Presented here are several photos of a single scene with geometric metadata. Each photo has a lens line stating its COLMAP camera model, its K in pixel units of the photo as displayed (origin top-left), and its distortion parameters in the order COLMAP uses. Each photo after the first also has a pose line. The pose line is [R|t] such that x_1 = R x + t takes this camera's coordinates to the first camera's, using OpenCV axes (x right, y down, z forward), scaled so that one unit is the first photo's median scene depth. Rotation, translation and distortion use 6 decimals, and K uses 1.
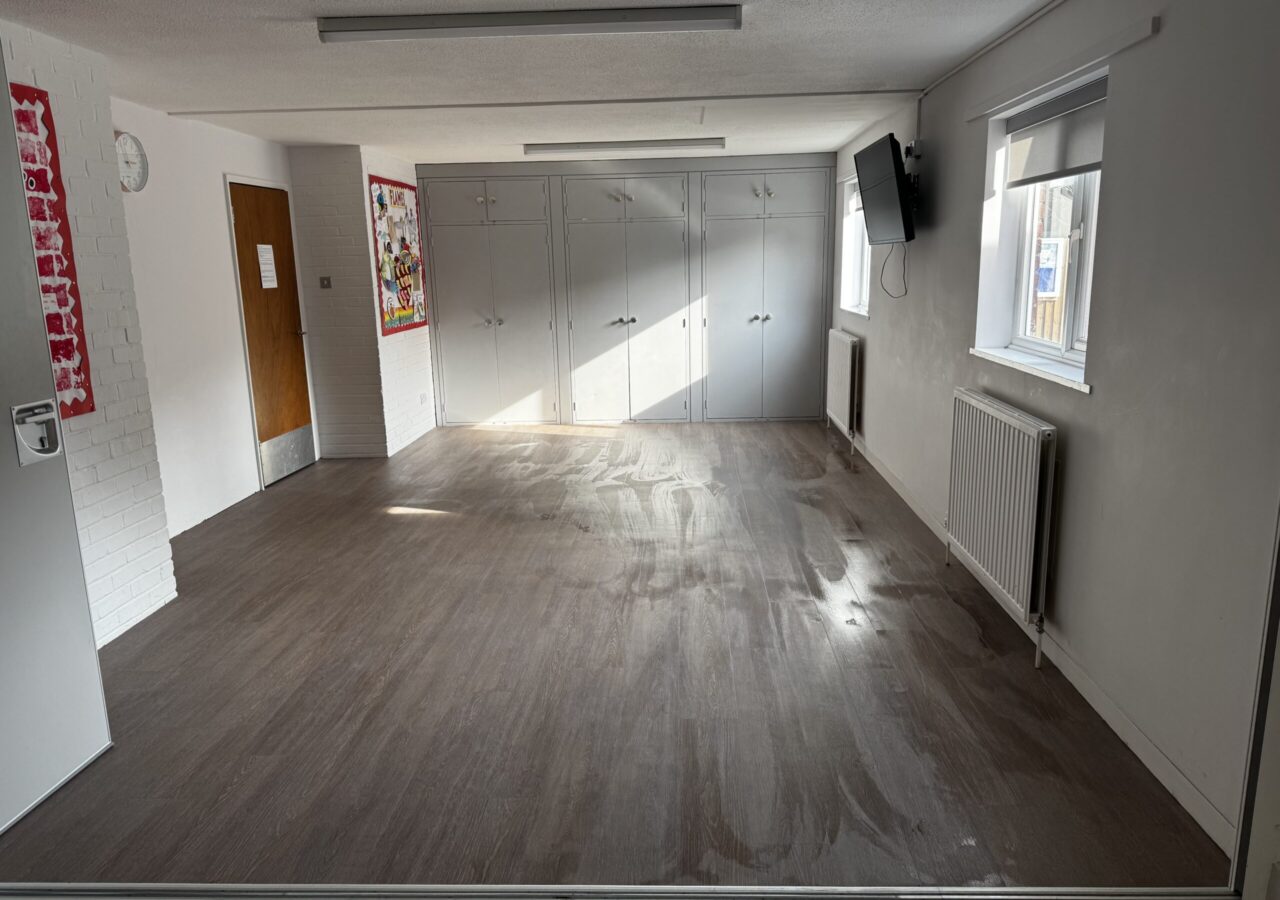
lens RADIAL K [[902.5, 0, 645.4], [0, 902.5, 444.2], [0, 0, 1]] dist [0.179760, -0.351163]
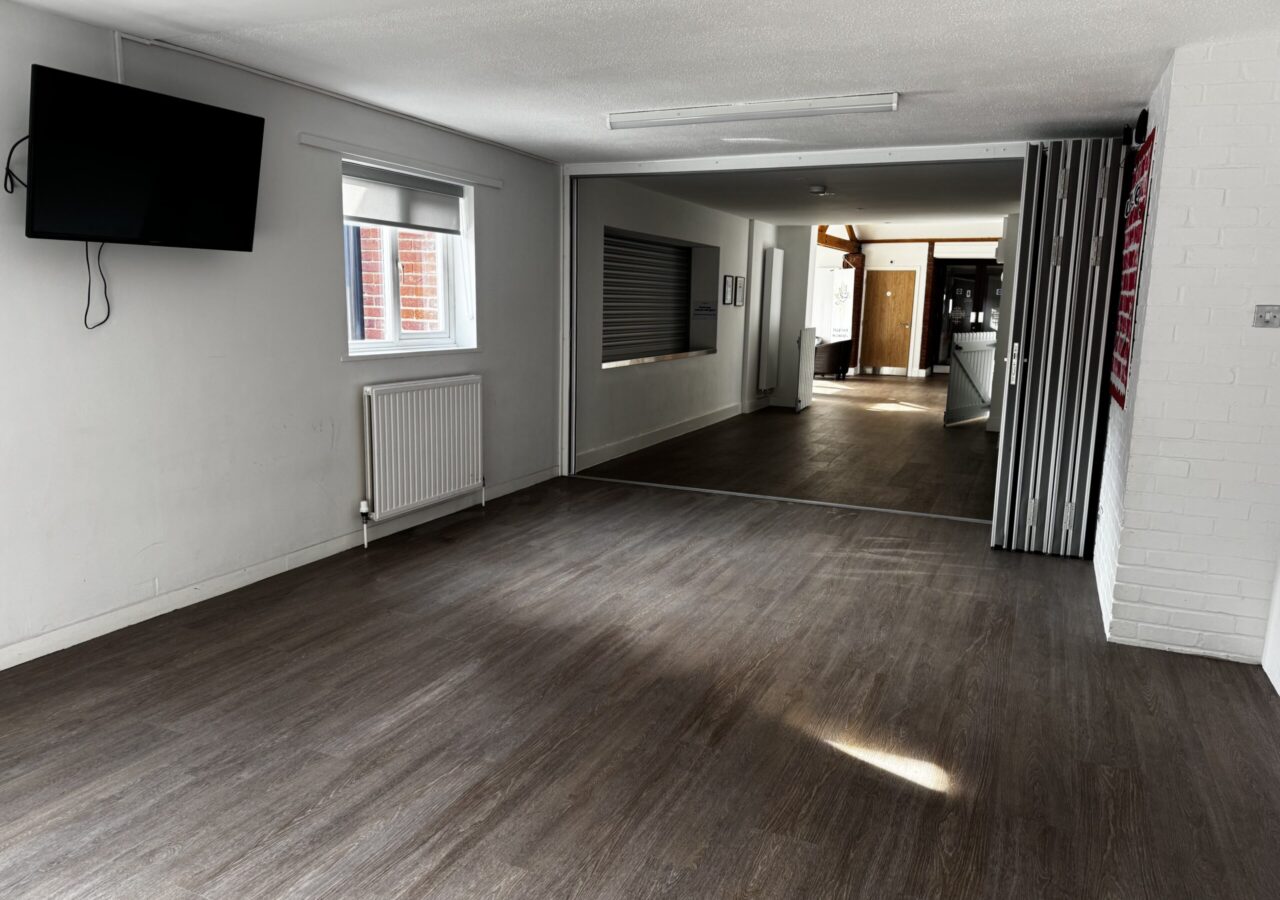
lens RADIAL K [[895.0, 0, 645.9], [0, 895.0, 450.8], [0, 0, 1]] dist [0.103019, -0.132586]
pose [[-0.934152, -0.057670, 0.352185, -0.248910], [0.070353, 0.937732, 0.340159, -0.222174], [-0.349873, 0.342538, -0.871927, 1.201967]]
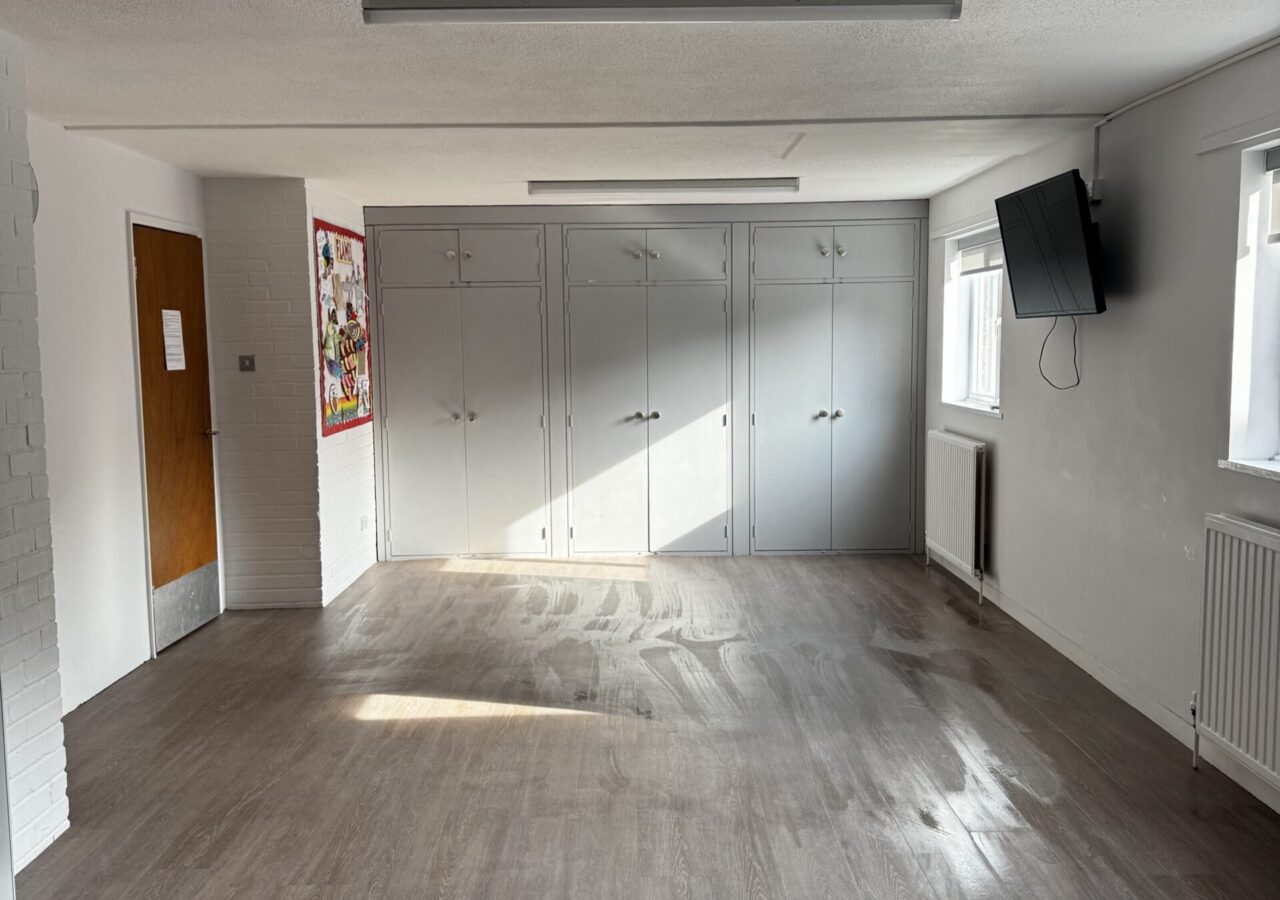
lens RADIAL K [[1195.8, 0, 640.0], [0, 1195.8, 450.0], [0, 0, 1]] dist [0.190443, -0.370092]
pose [[0.998676, 0.005747, 0.051128, -0.093150], [-0.000224, 0.994218, -0.107380, -0.006410], [-0.051450, 0.107226, 0.992903, 0.050112]]
